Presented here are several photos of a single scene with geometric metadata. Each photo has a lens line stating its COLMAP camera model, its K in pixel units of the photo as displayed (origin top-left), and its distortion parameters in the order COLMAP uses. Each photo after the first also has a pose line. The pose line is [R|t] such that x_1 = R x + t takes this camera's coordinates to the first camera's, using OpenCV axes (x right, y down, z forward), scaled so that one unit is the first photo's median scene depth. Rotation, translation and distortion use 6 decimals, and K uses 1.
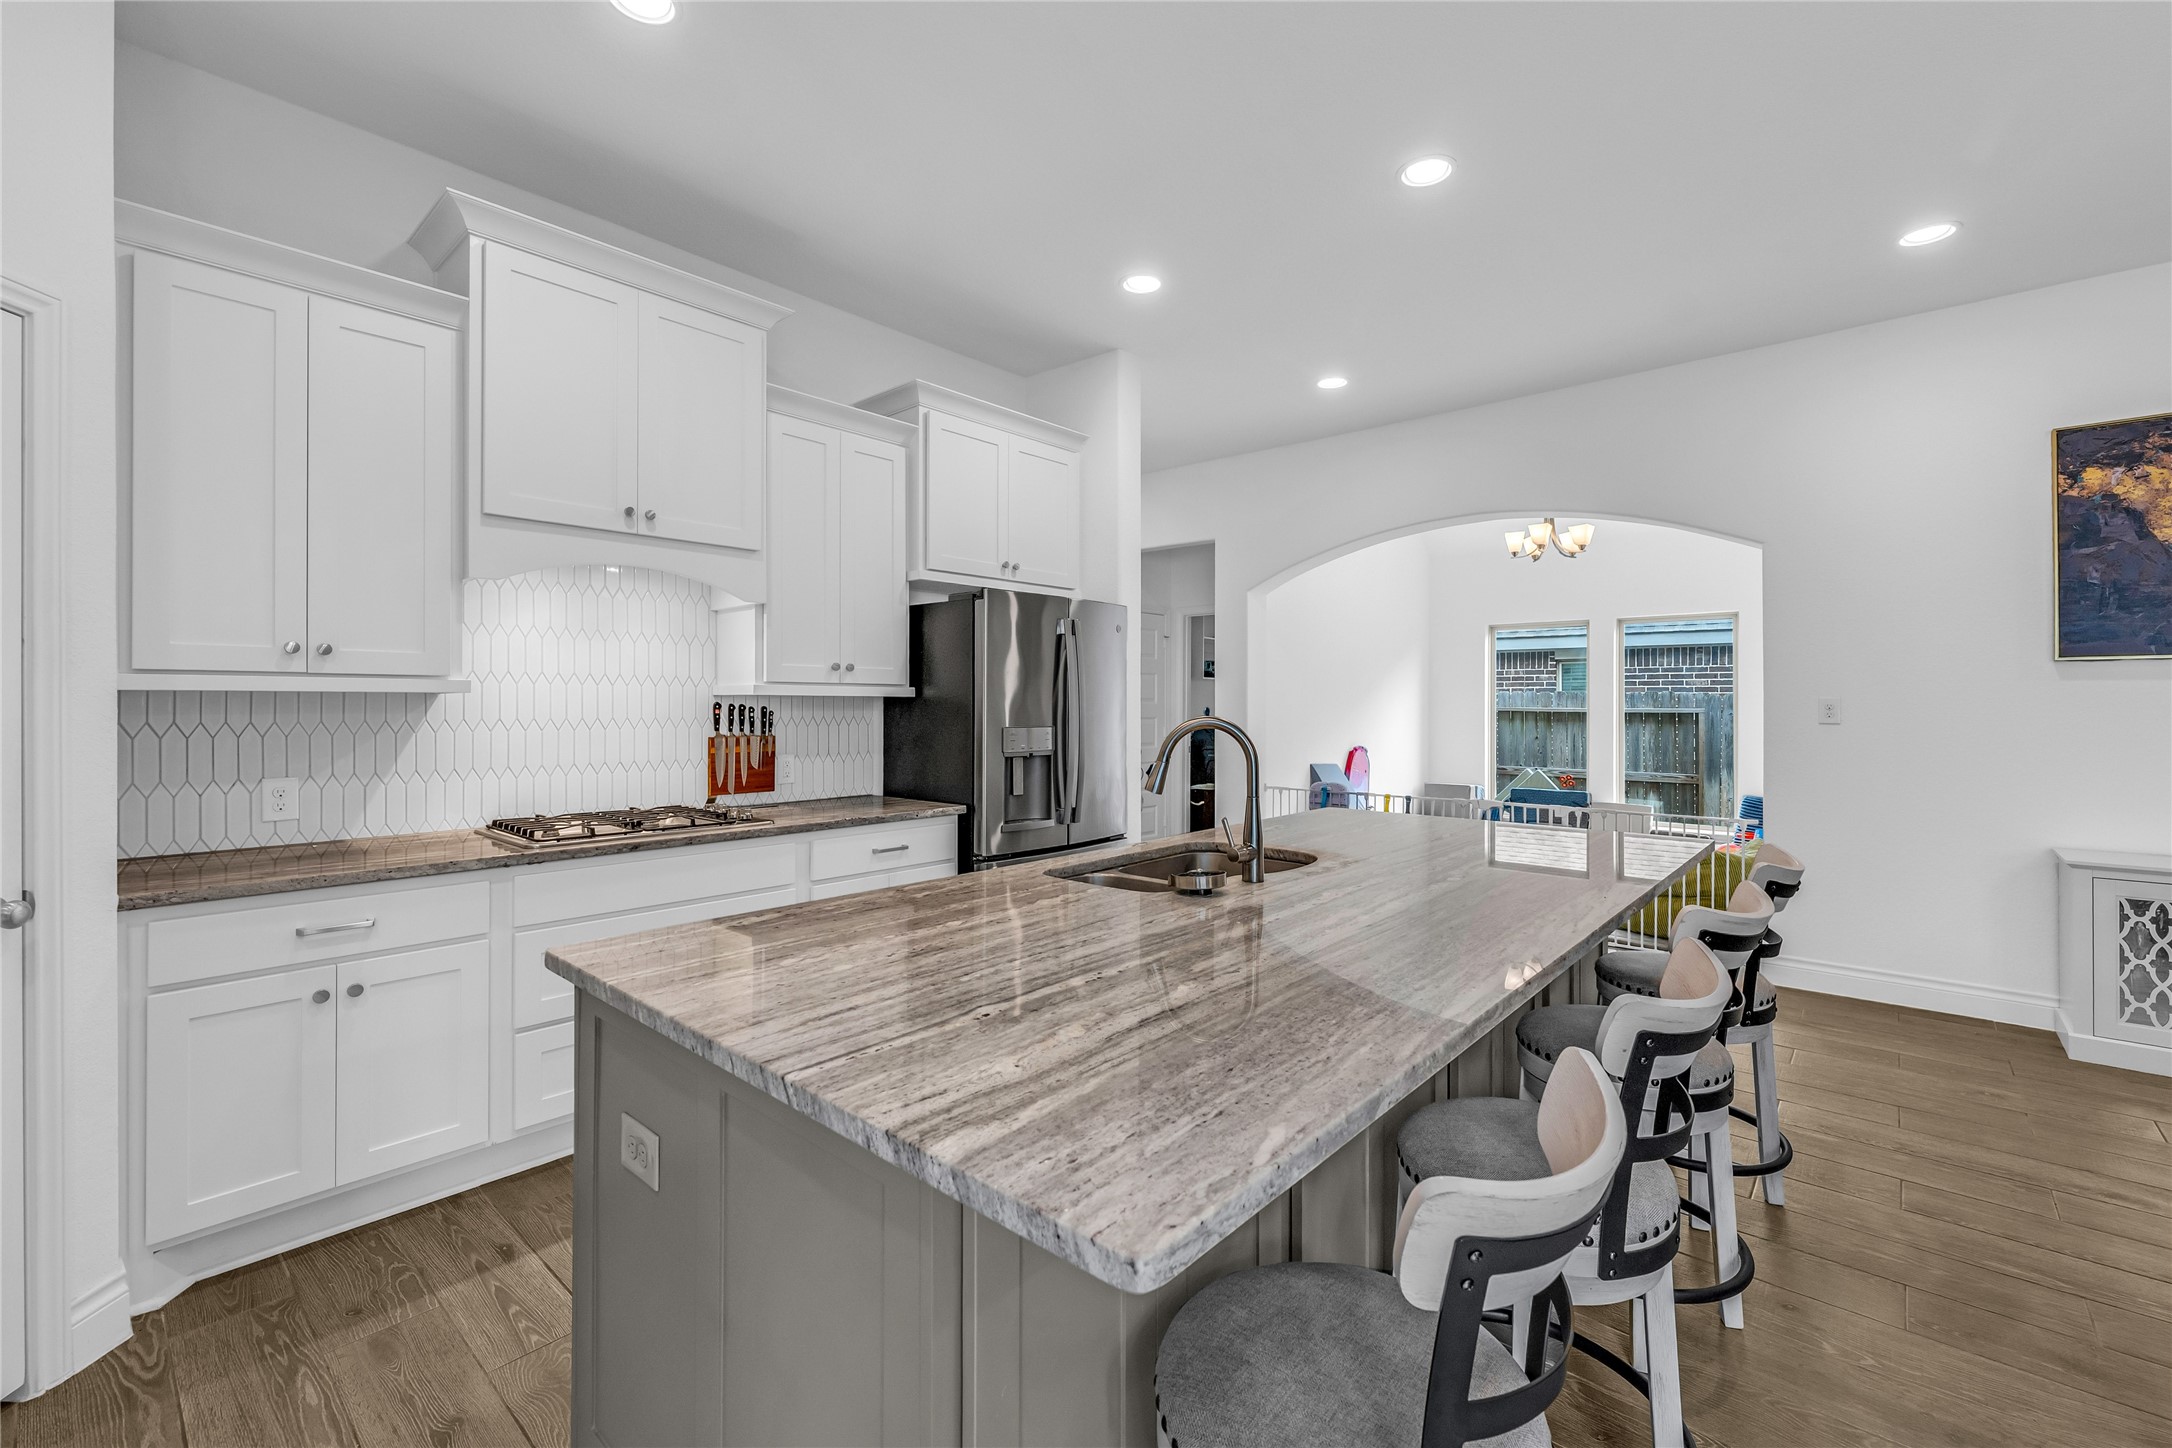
lens RADIAL K [[911.2, 0, 1086.2], [0, 911.2, 703.8], [0, 0, 1]] dist [-0.000751, -0.000214]
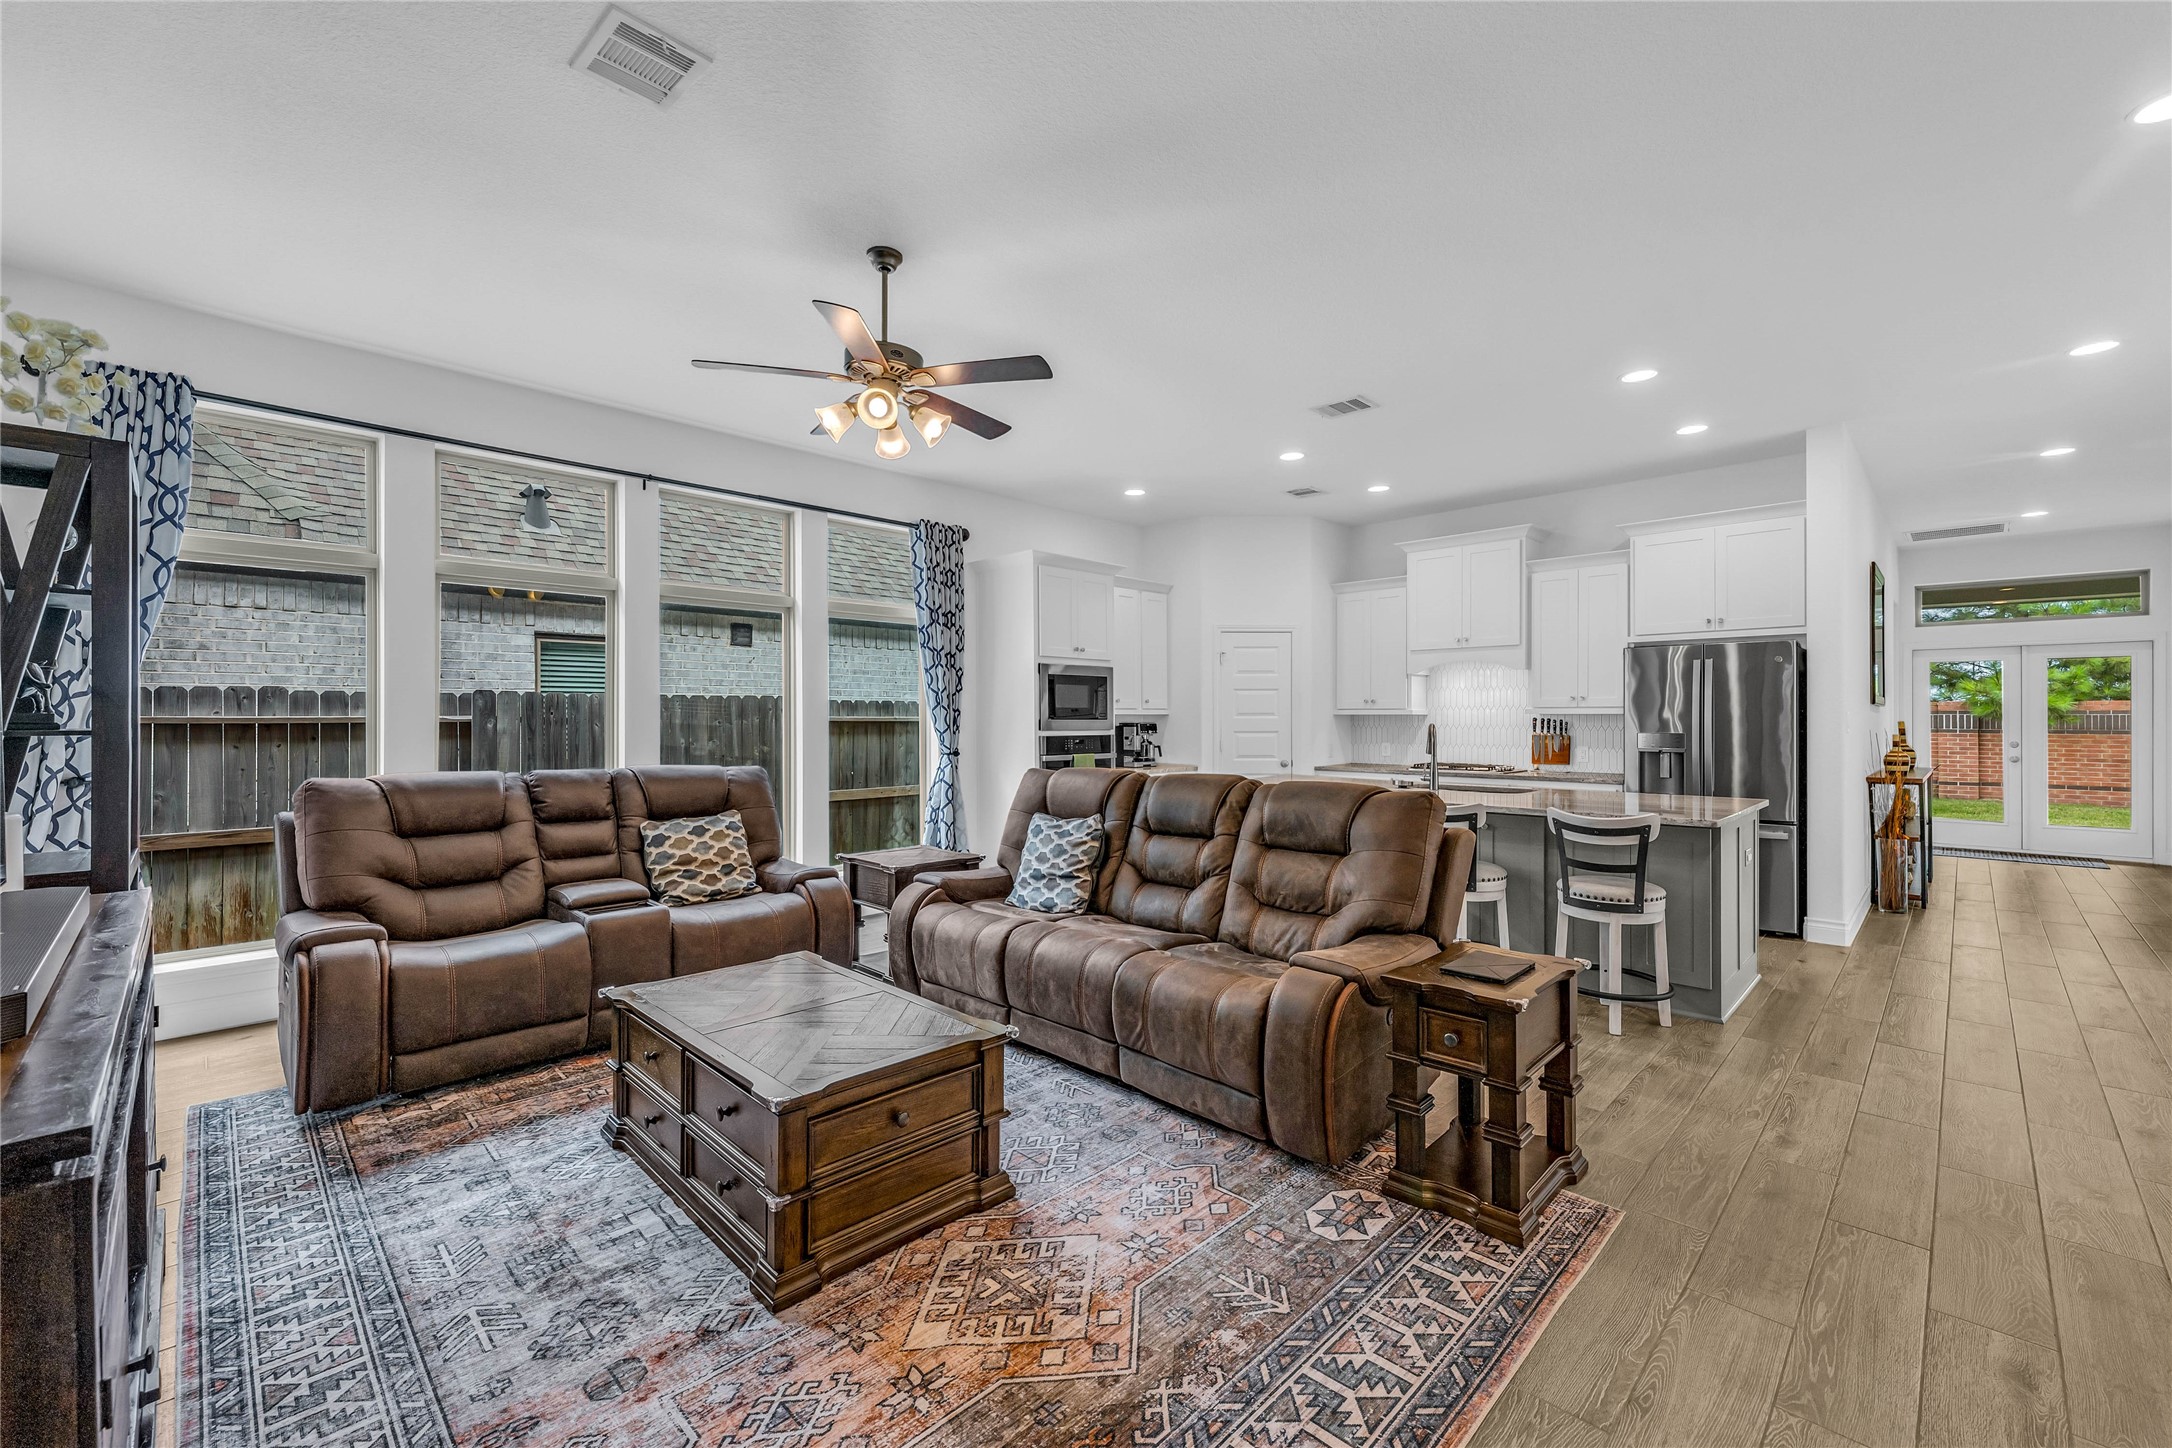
lens RADIAL K [[888.6, 0, 1088.8], [0, 888.6, 720.9], [0, 0, 1]] dist [-0.003002, 0.001441]
pose [[-0.046147, 0.005176, -0.998921, 1.701308], [-0.001331, 0.999985, 0.005243, -0.003873], [0.998934, 0.001571, -0.046139, 0.109523]]
